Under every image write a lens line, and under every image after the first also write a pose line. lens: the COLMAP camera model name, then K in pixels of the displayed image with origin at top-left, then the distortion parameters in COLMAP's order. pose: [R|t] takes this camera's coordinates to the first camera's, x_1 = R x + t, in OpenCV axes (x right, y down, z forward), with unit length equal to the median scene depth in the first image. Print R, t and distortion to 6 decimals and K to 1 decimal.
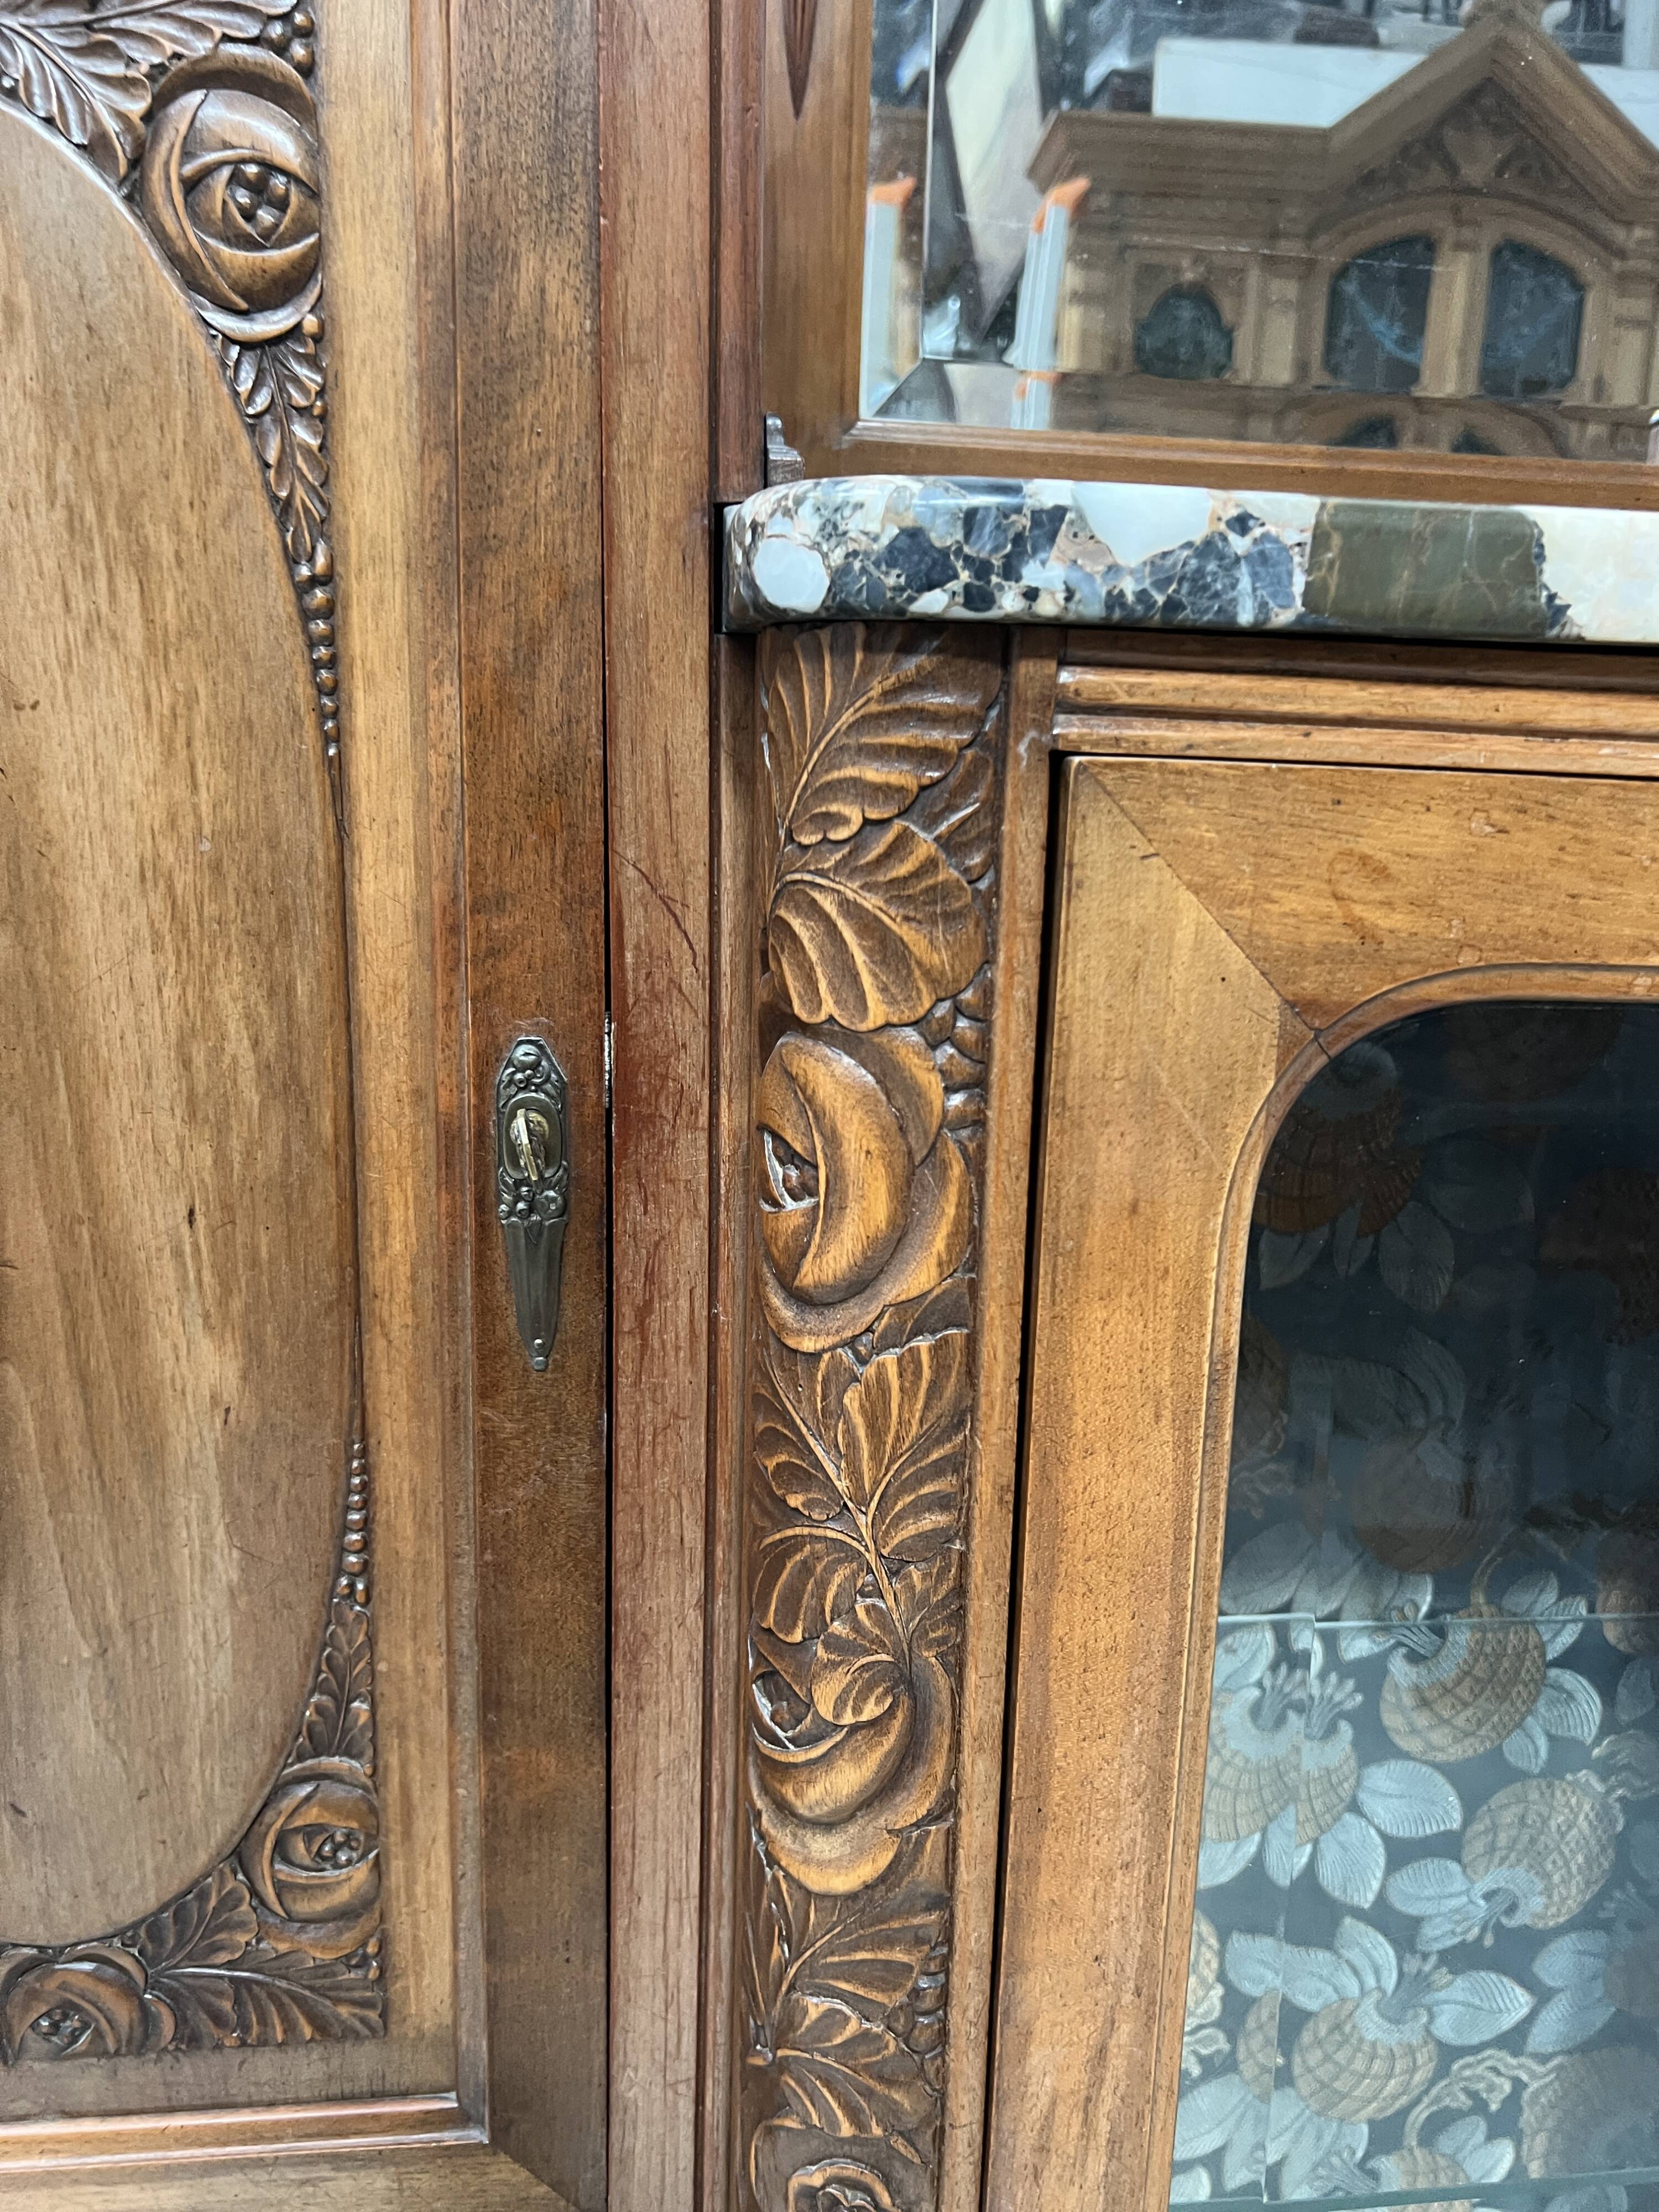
lens RADIAL K [[1668.6, 0, 835.5], [0, 1668.6, 1111.4], [0, 0, 1]] dist [0.037476, -0.043194]
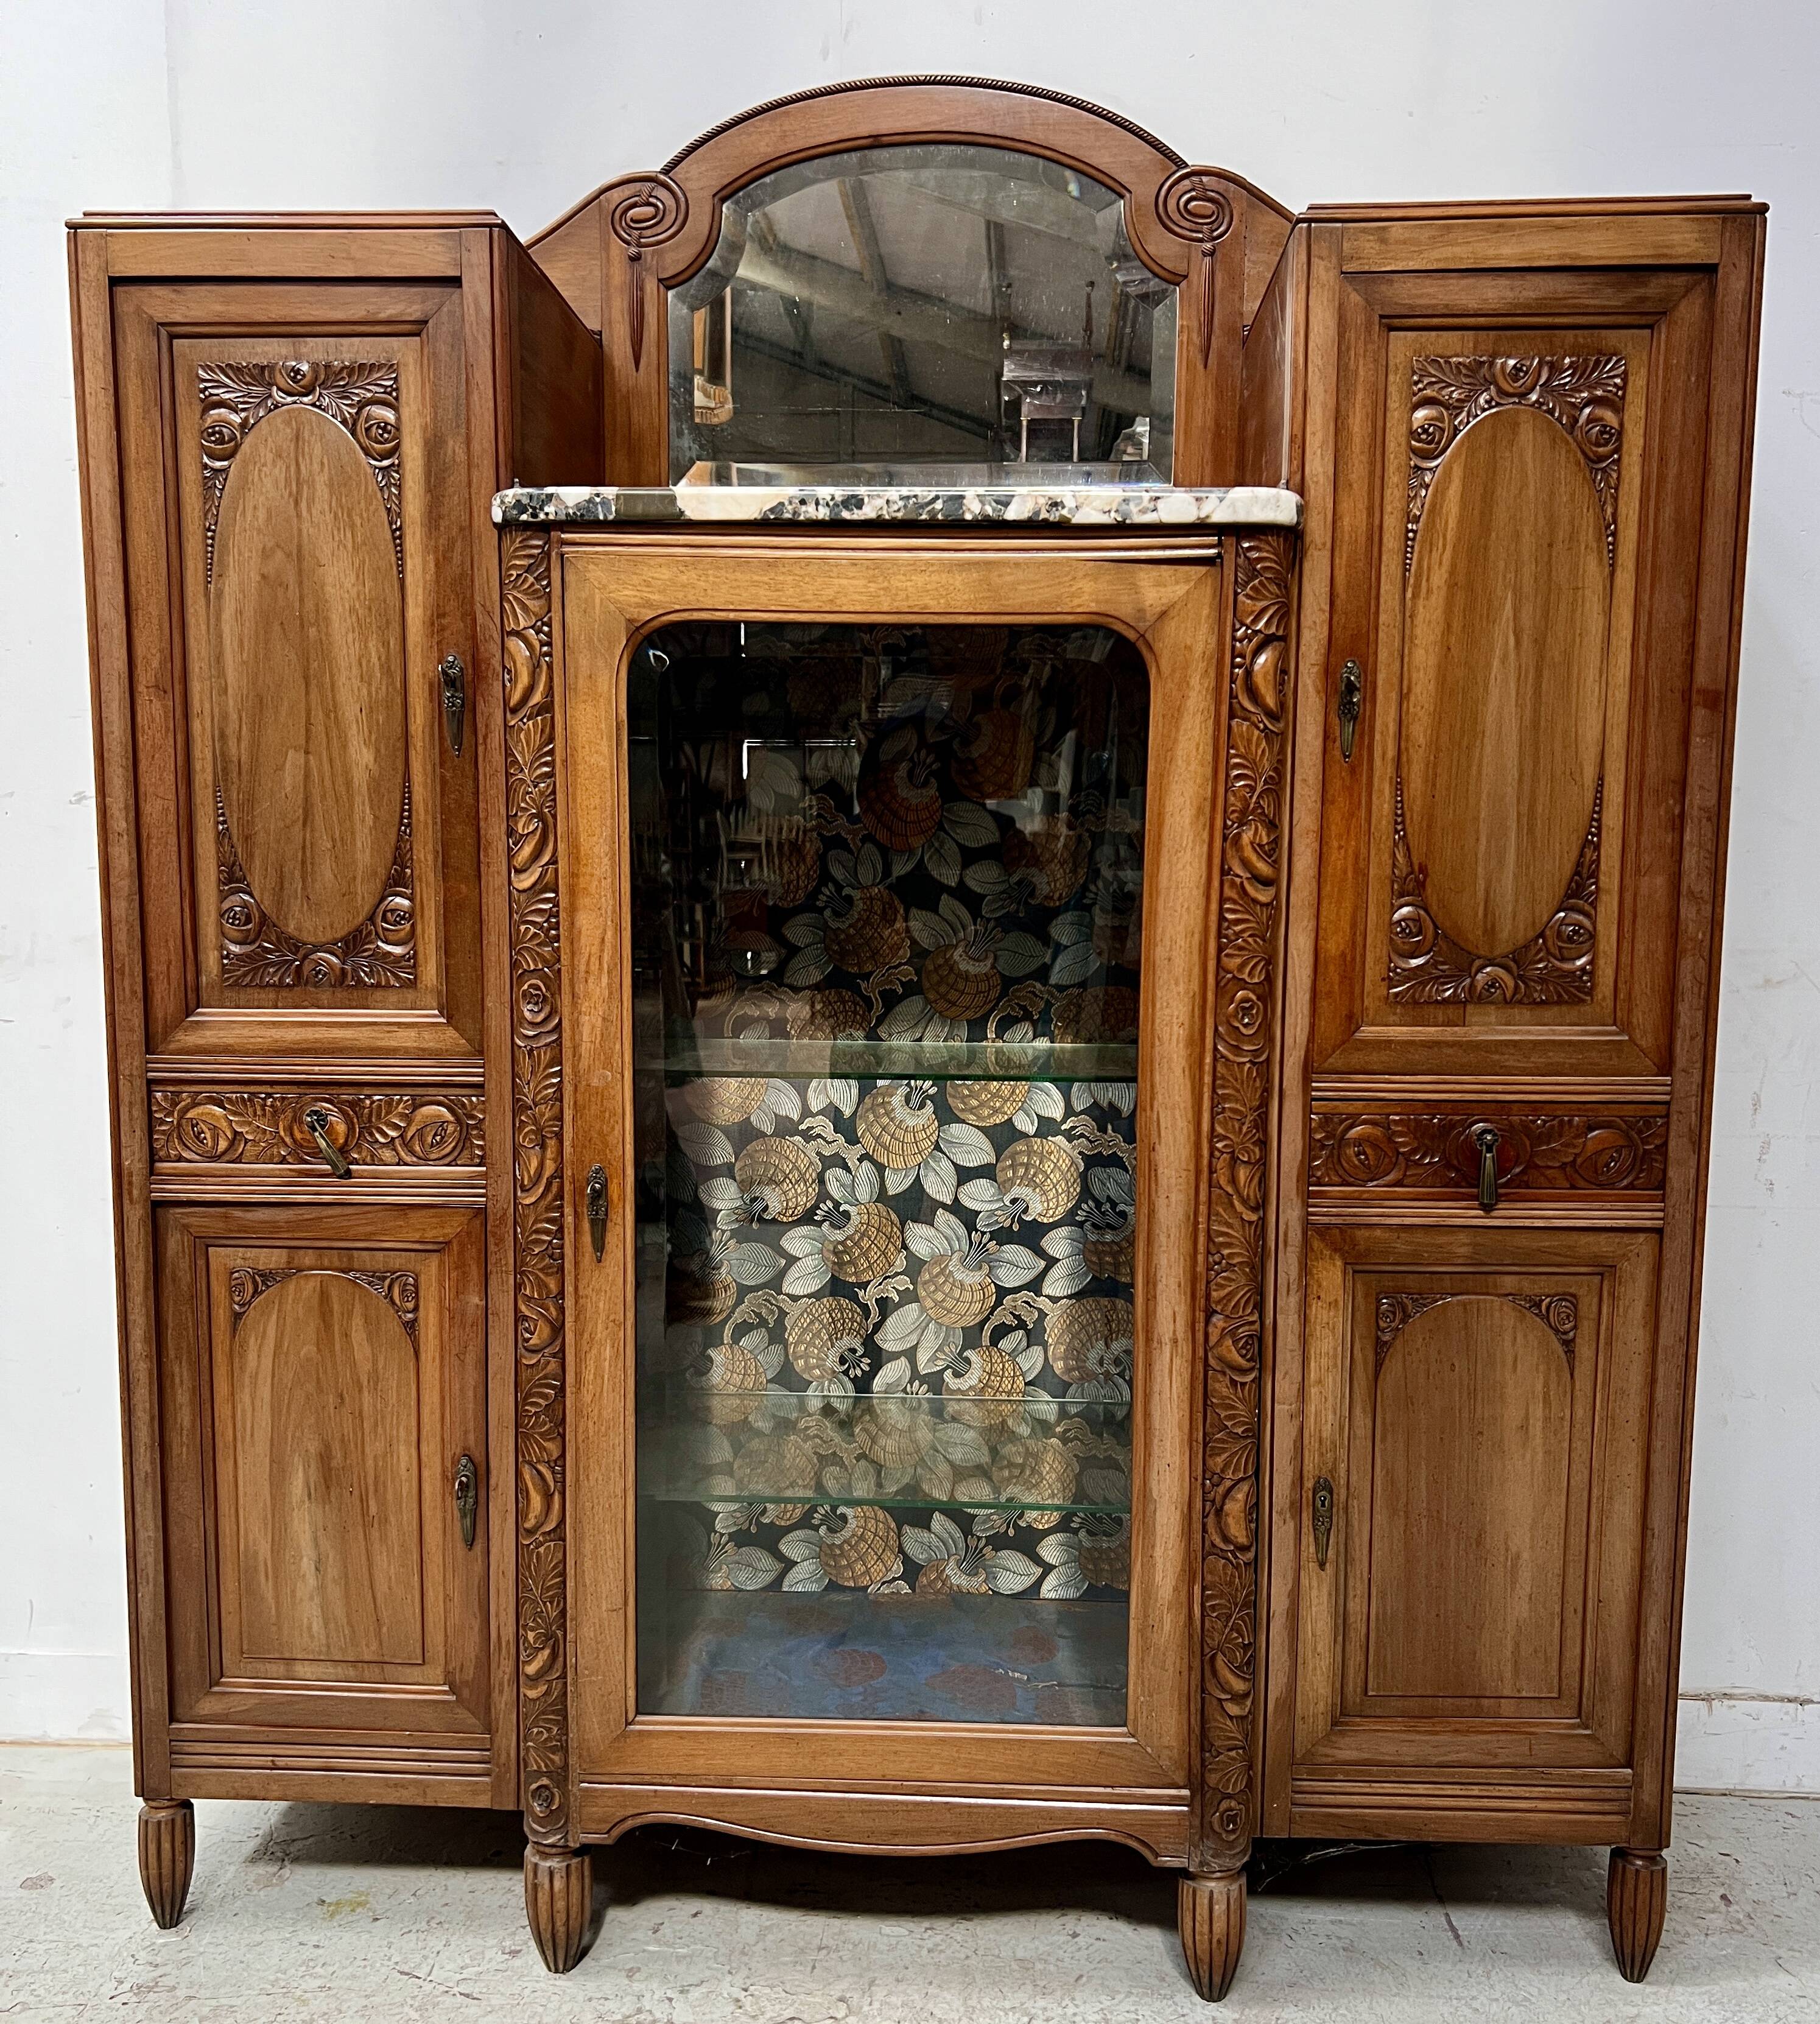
lens RADIAL K [[1857.5, 0, 906.8], [0, 1857.5, 1103.8], [0, 0, 1]] dist [0.014100, 0.000000]
pose [[0.985055, -0.002375, -0.172224, 1.440933], [-0.014106, 0.995434, -0.094407, 1.263698], [0.171662, 0.095425, 0.980523, -2.599598]]
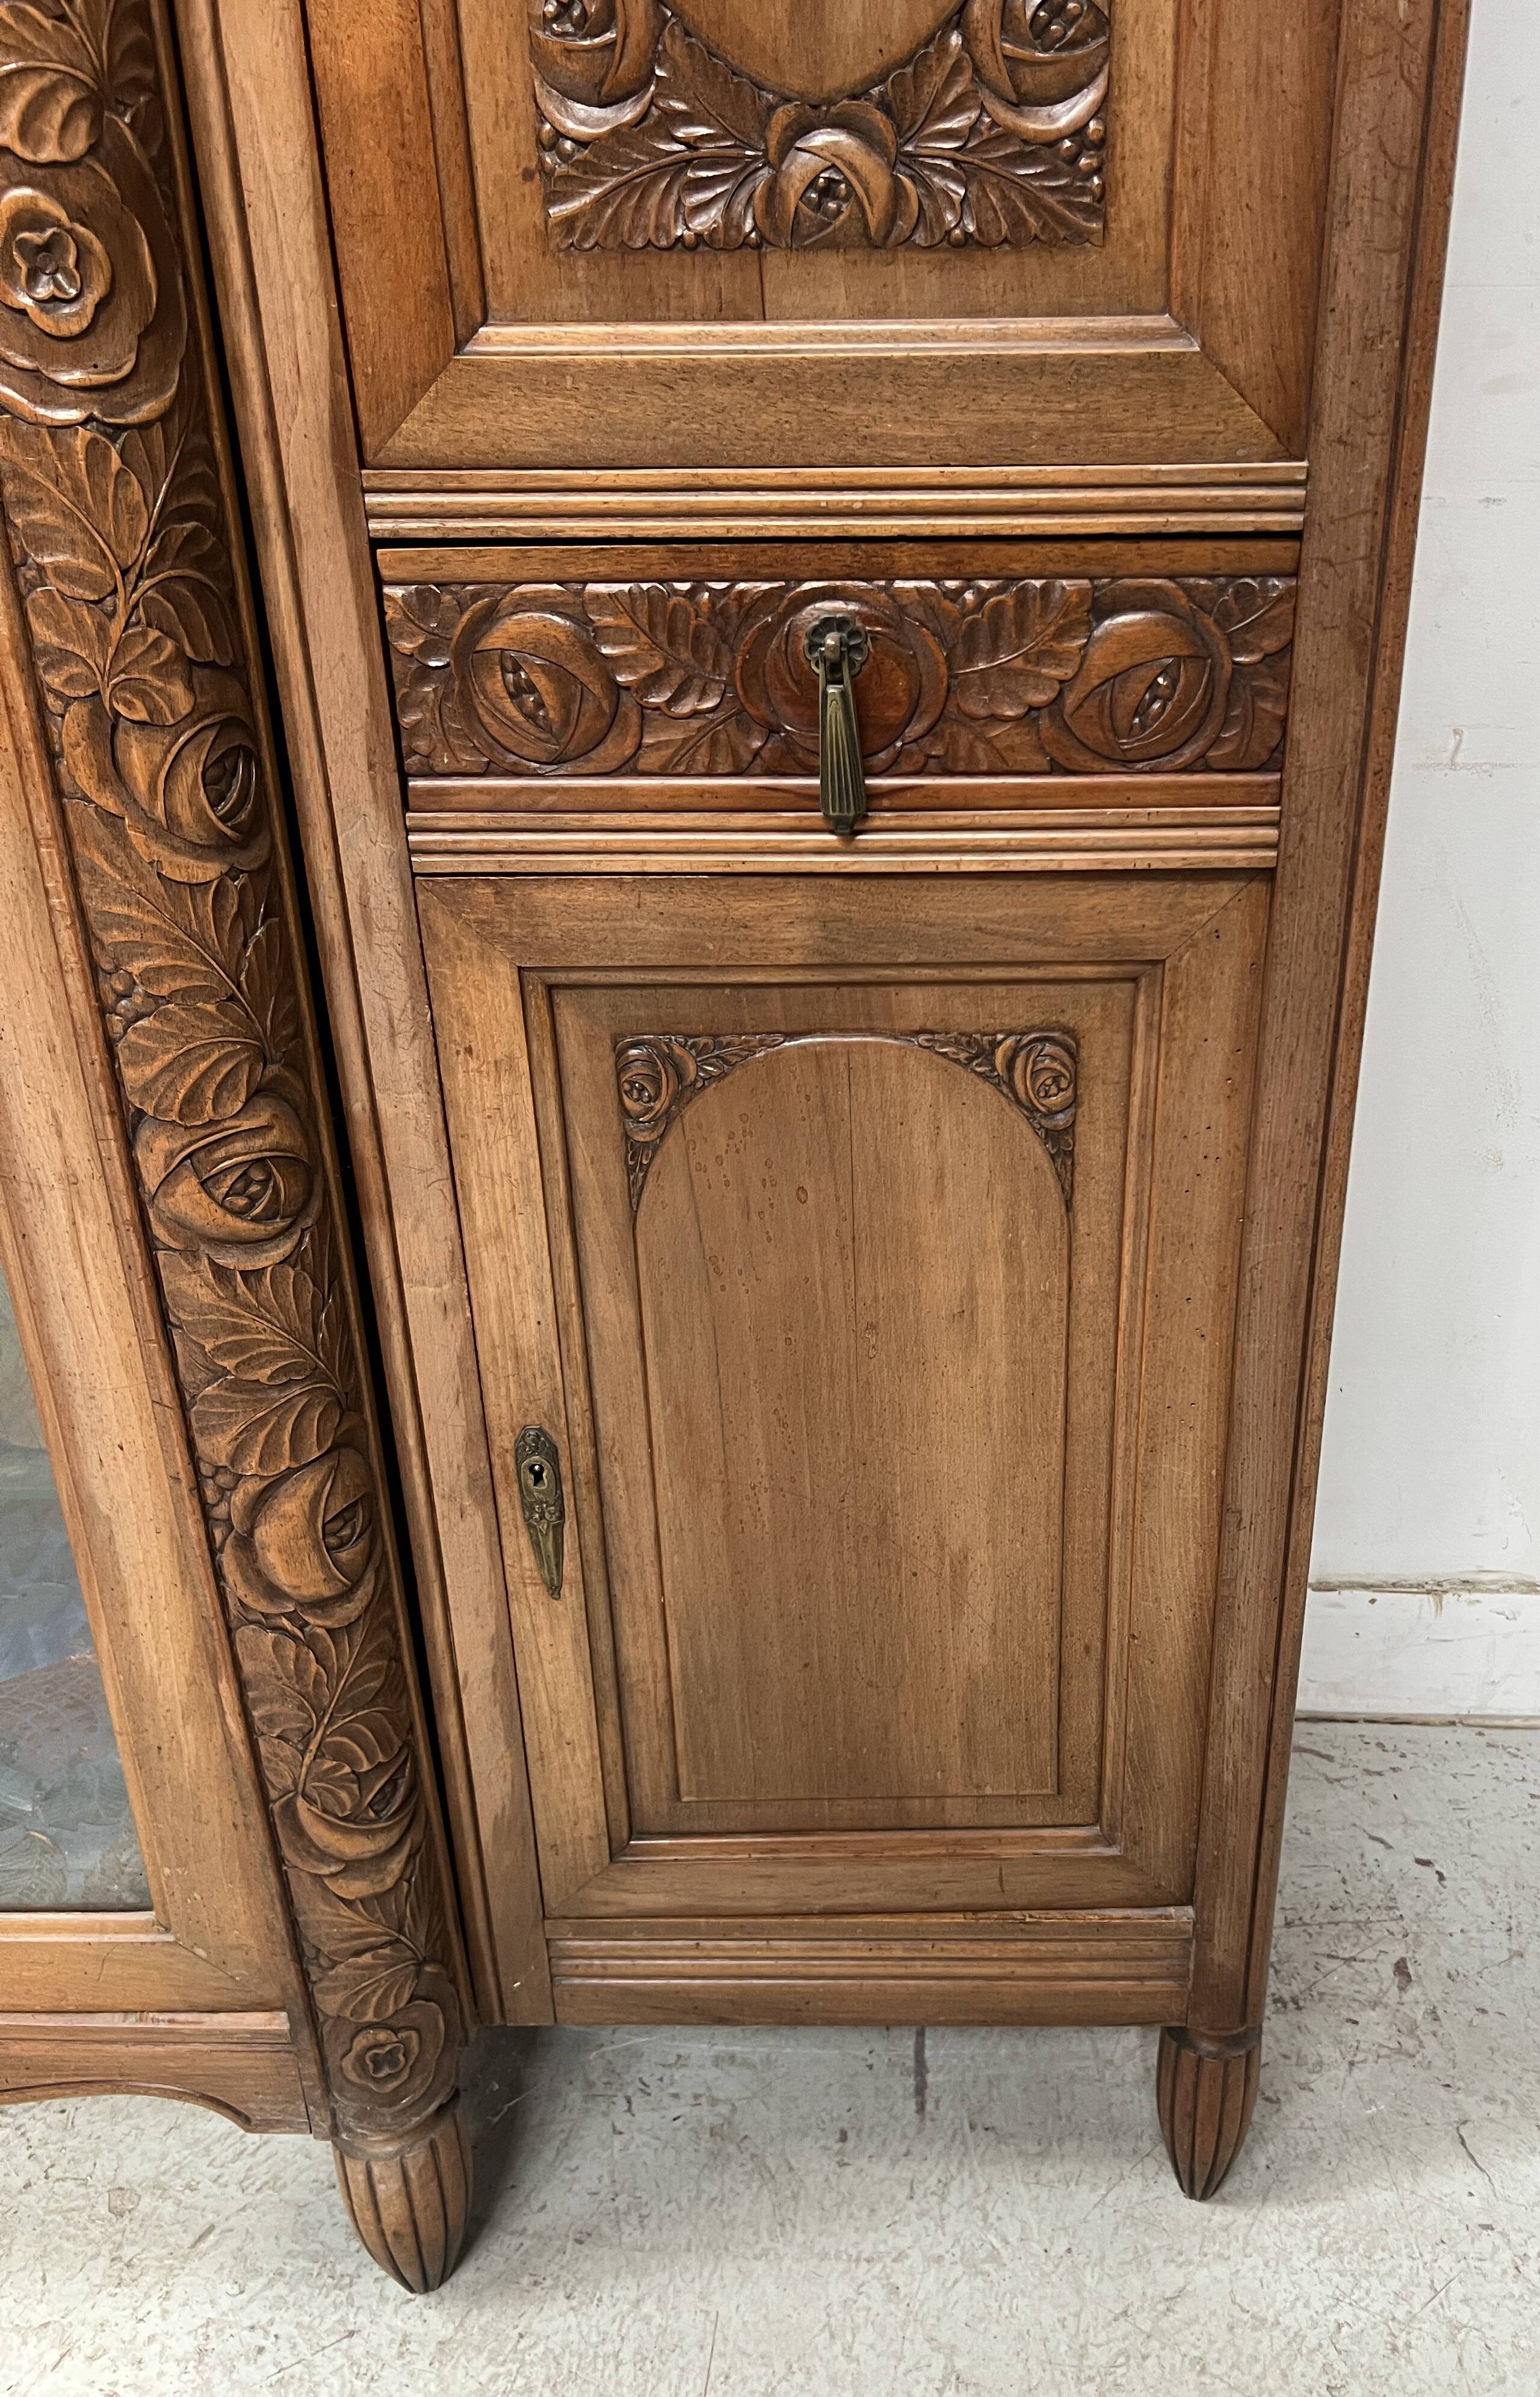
lens RADIAL K [[1813.8, 0, 912.4], [0, 1813.8, 1212.3], [0, 0, 1]] dist [0.057753, -0.077820]
pose [[0.989050, 0.026486, -0.145183, 2.265411], [0.006894, 0.974398, 0.224724, 1.064673], [0.147418, -0.223264, 0.963546, -0.047526]]
